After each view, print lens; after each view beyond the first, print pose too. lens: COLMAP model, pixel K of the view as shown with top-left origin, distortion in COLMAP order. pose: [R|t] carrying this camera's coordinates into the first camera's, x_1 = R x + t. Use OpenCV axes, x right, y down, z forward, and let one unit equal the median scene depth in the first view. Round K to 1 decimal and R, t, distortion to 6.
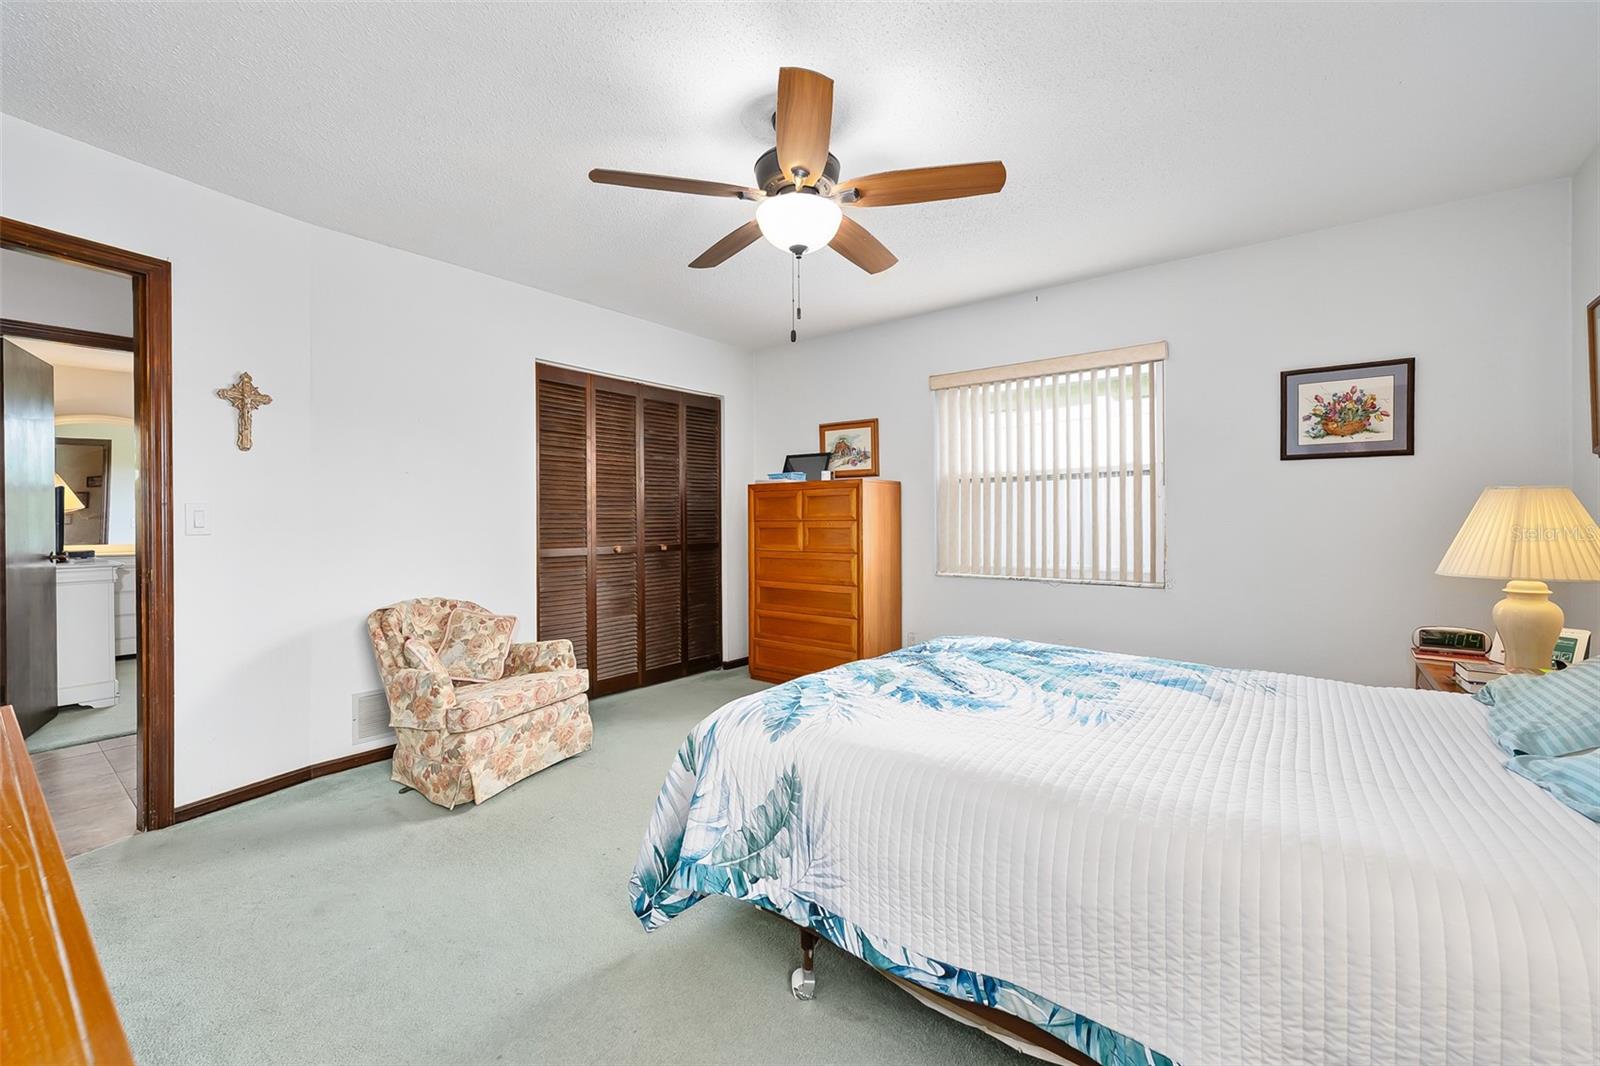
lens RADIAL K [[646.8, 0, 799.9], [0, 646.8, 522.4], [0, 0, 1]] dist [-0.001250, -0.000186]
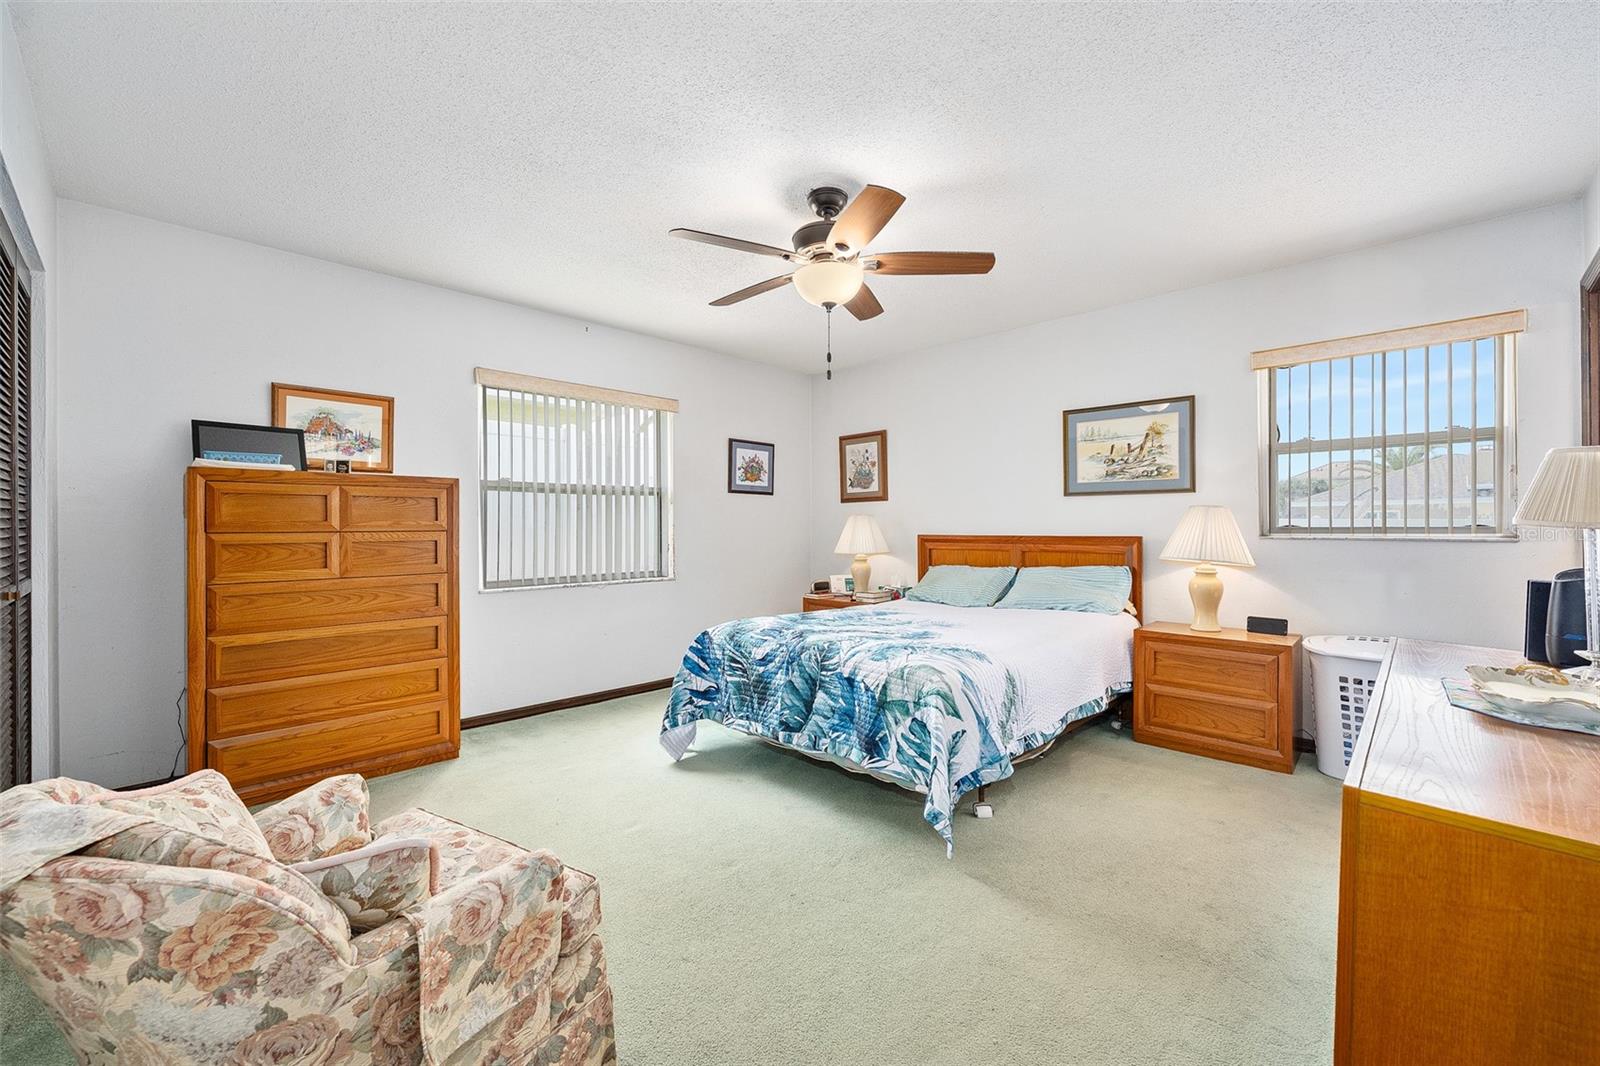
lens RADIAL K [[646.8, 0, 799.9], [0, 646.8, 522.4], [0, 0, 1]] dist [-0.001250, -0.000186]
pose [[0.120285, 0.013229, 0.992651, -0.844516], [0.009573, 0.999849, -0.014485, 0.003186], [-0.992693, 0.011245, 0.120140, 0.634403]]
